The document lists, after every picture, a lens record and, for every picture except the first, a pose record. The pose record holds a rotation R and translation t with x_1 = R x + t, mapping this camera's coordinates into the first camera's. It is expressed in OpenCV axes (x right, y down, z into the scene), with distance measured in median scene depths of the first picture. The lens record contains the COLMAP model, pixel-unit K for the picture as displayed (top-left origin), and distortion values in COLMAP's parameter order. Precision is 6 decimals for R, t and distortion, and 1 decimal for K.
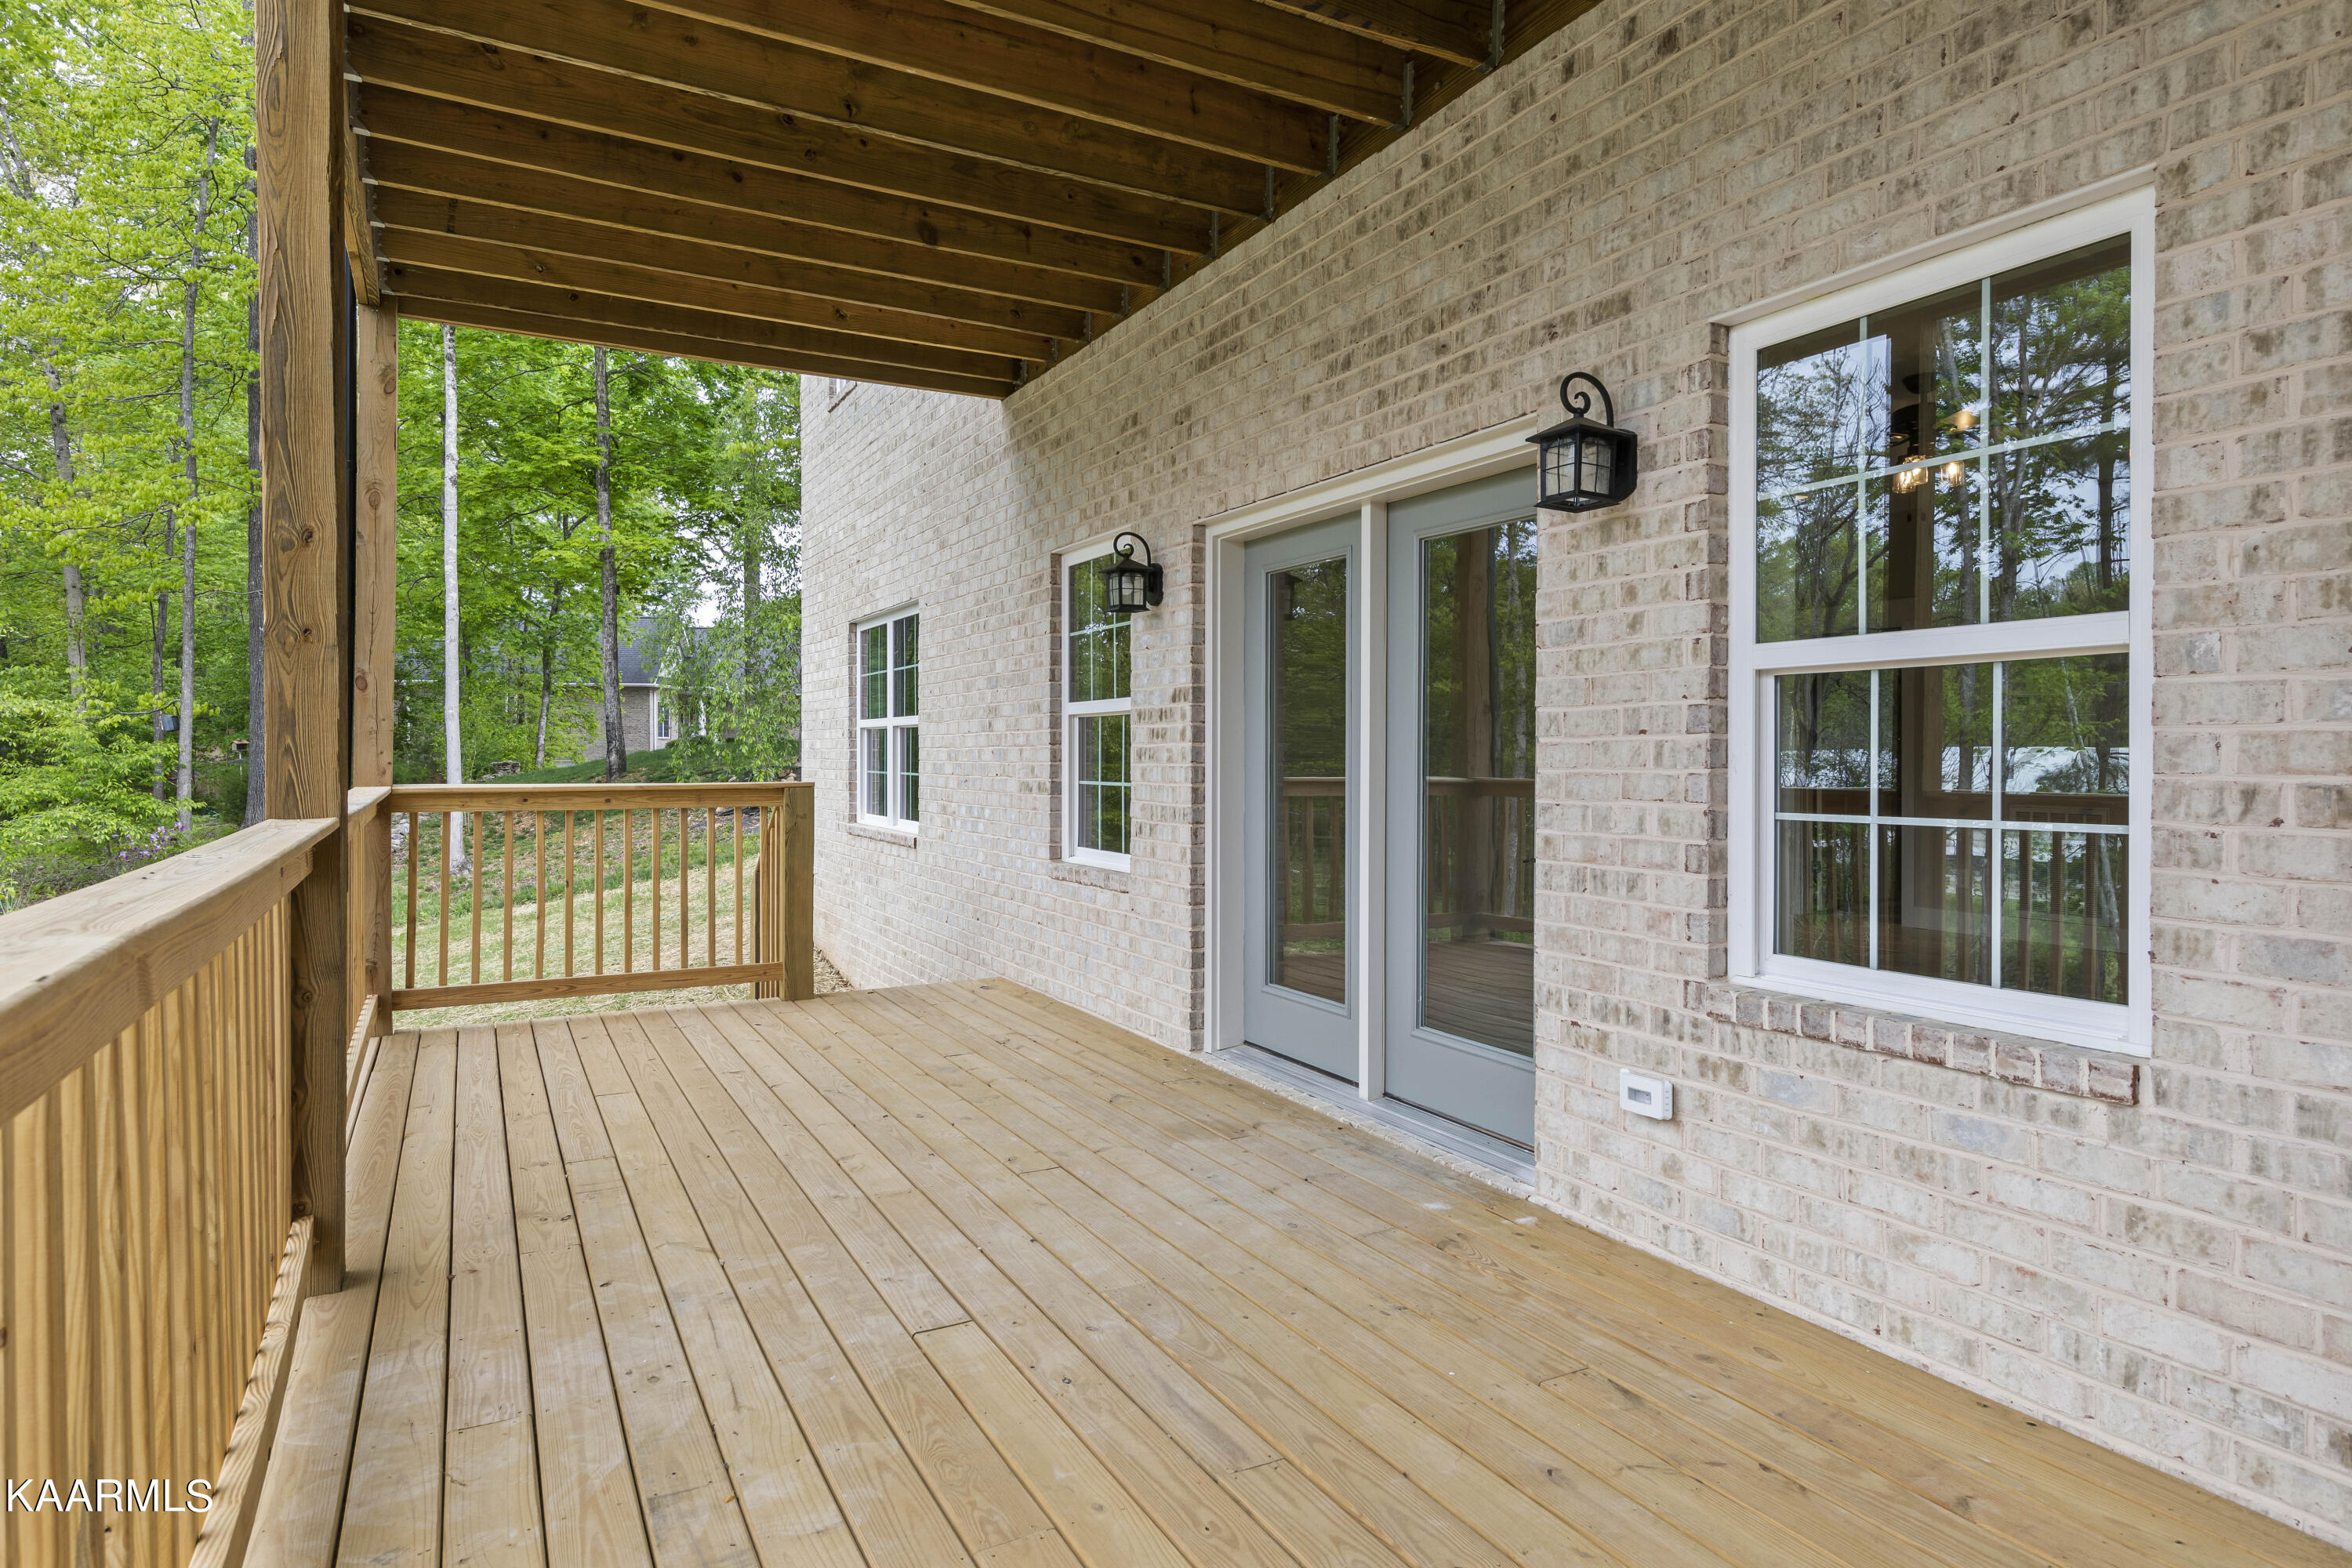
lens RADIAL K [[1284.1, 0, 1177.6], [0, 1284.1, 776.8], [0, 0, 1]] dist [-0.000017, -0.000223]
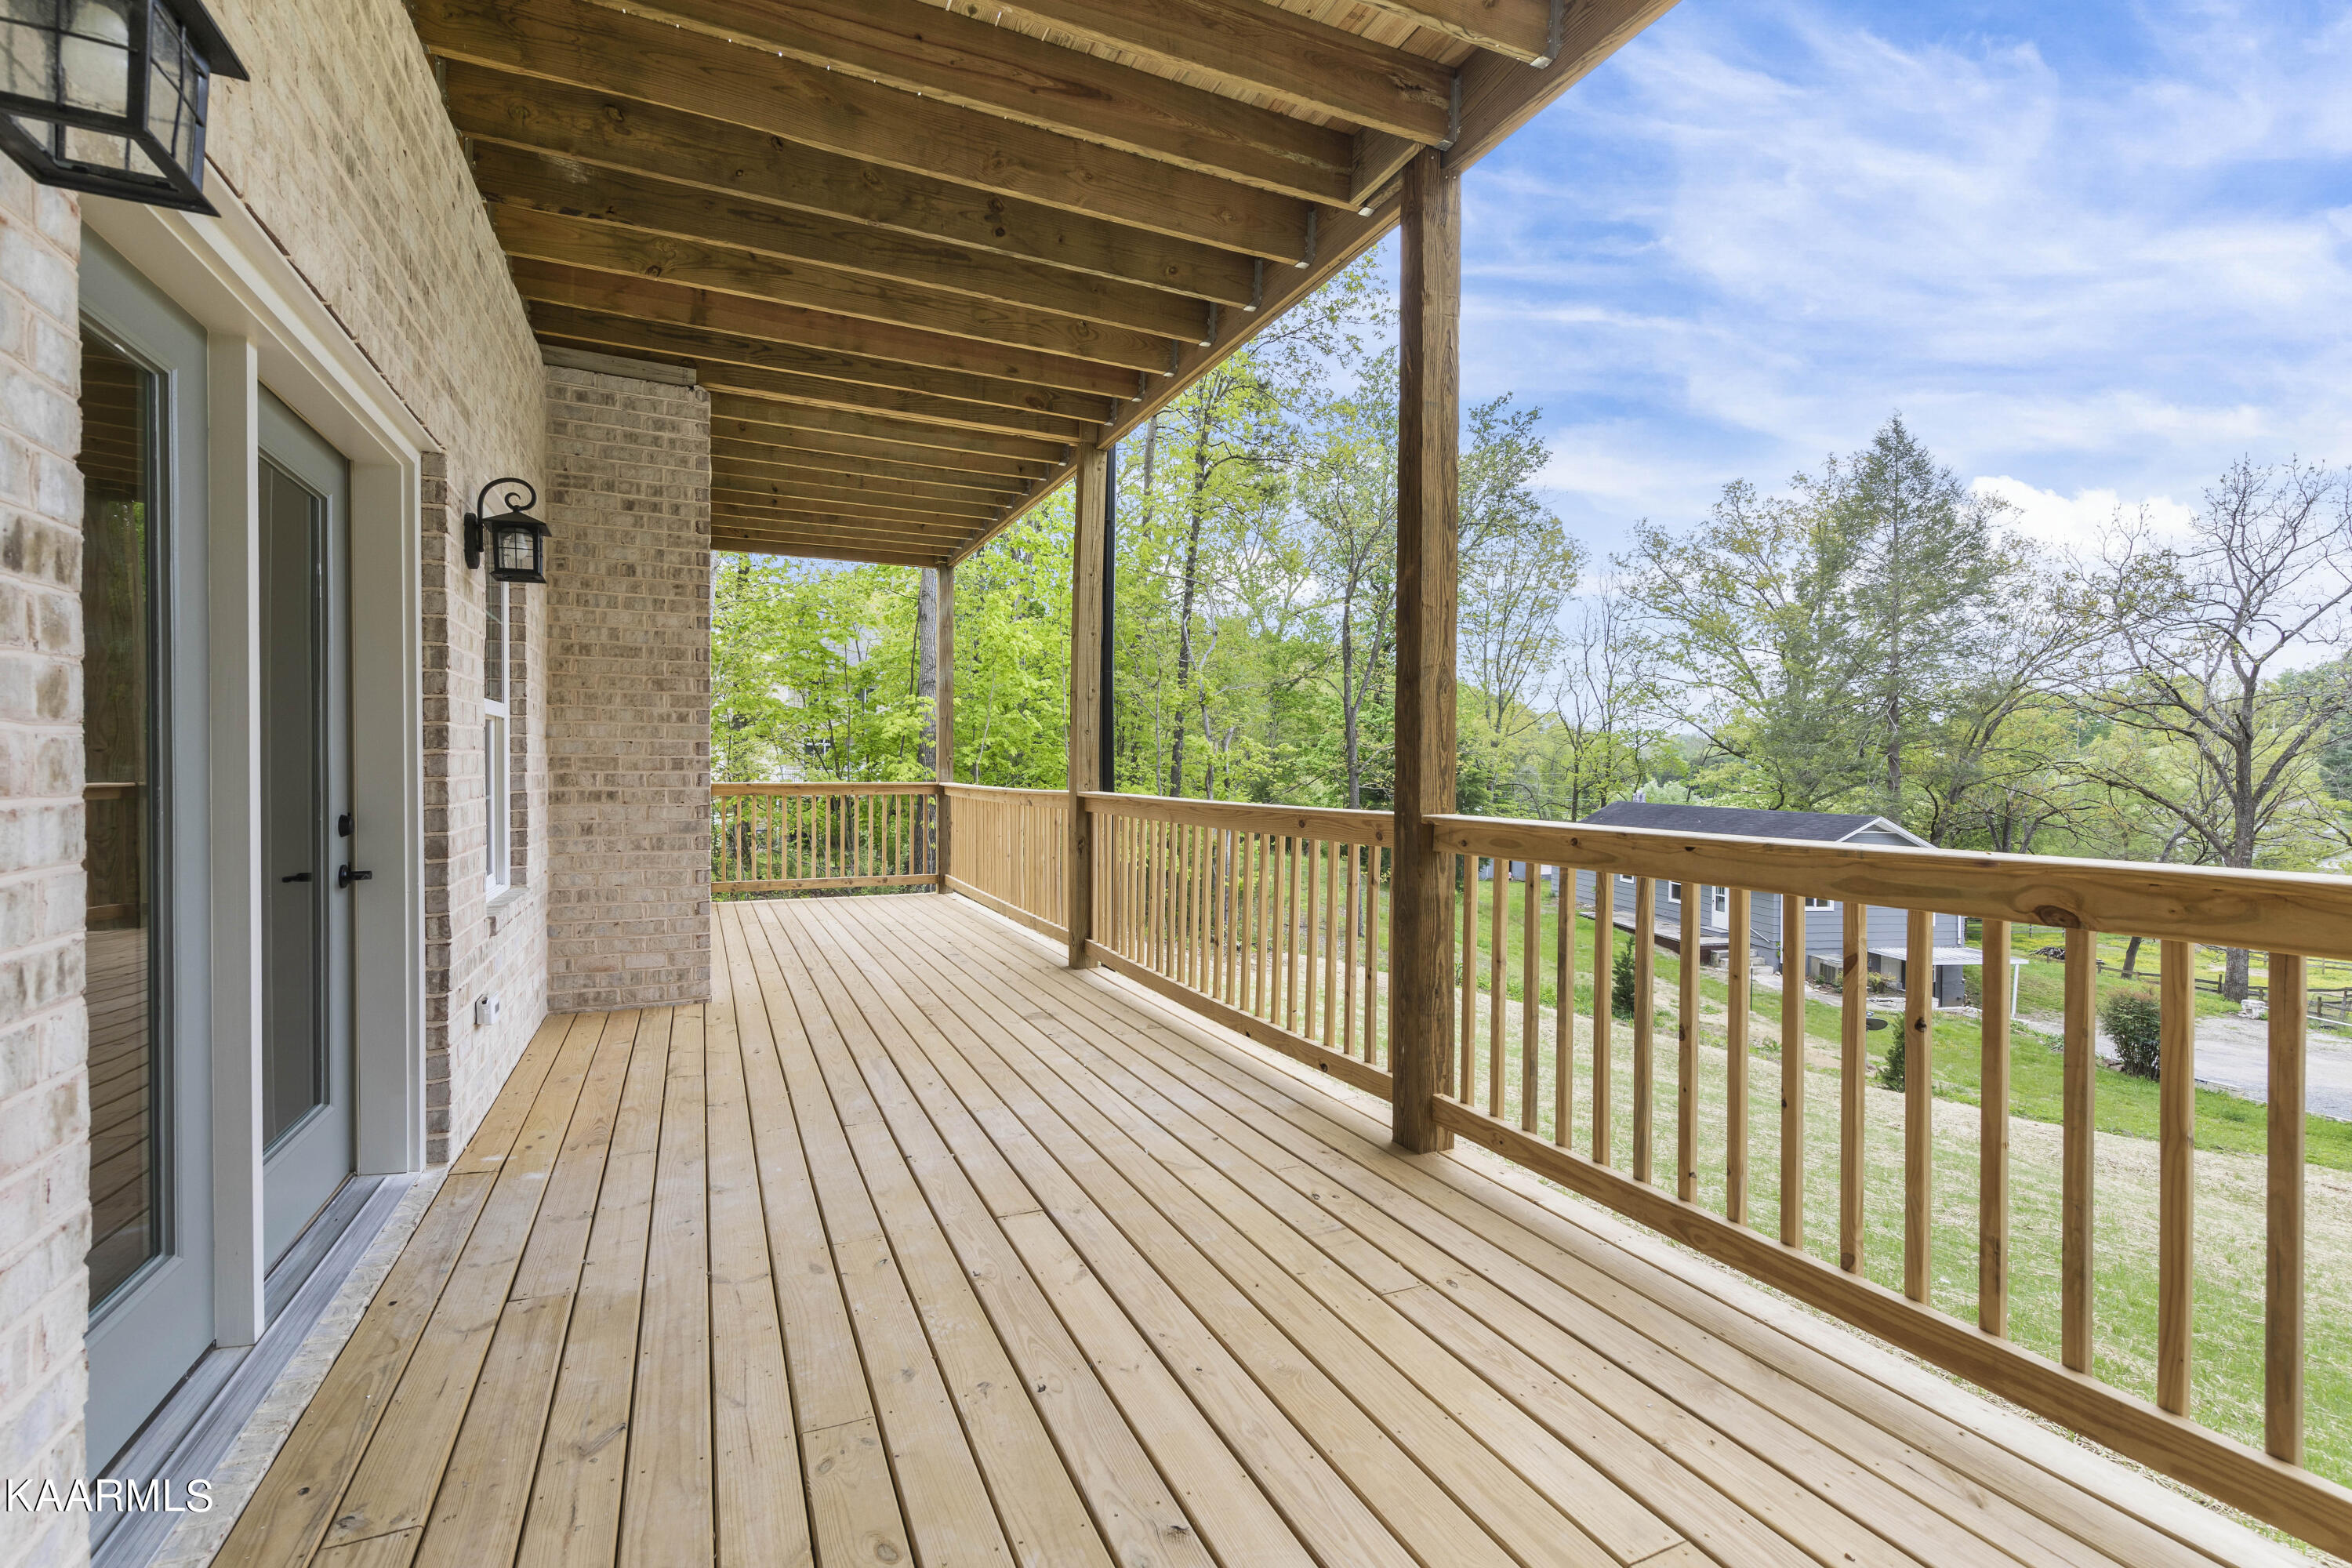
lens RADIAL K [[996.4, 0, 1167.5], [0, 996.4, 778.1], [0, 0, 1]] dist [0.004114, 0.000192]
pose [[-0.998451, -0.005708, 0.055349, -0.400478], [-0.004320, 0.999674, 0.025155, -0.032505], [-0.055475, 0.024877, -0.998150, 1.870542]]
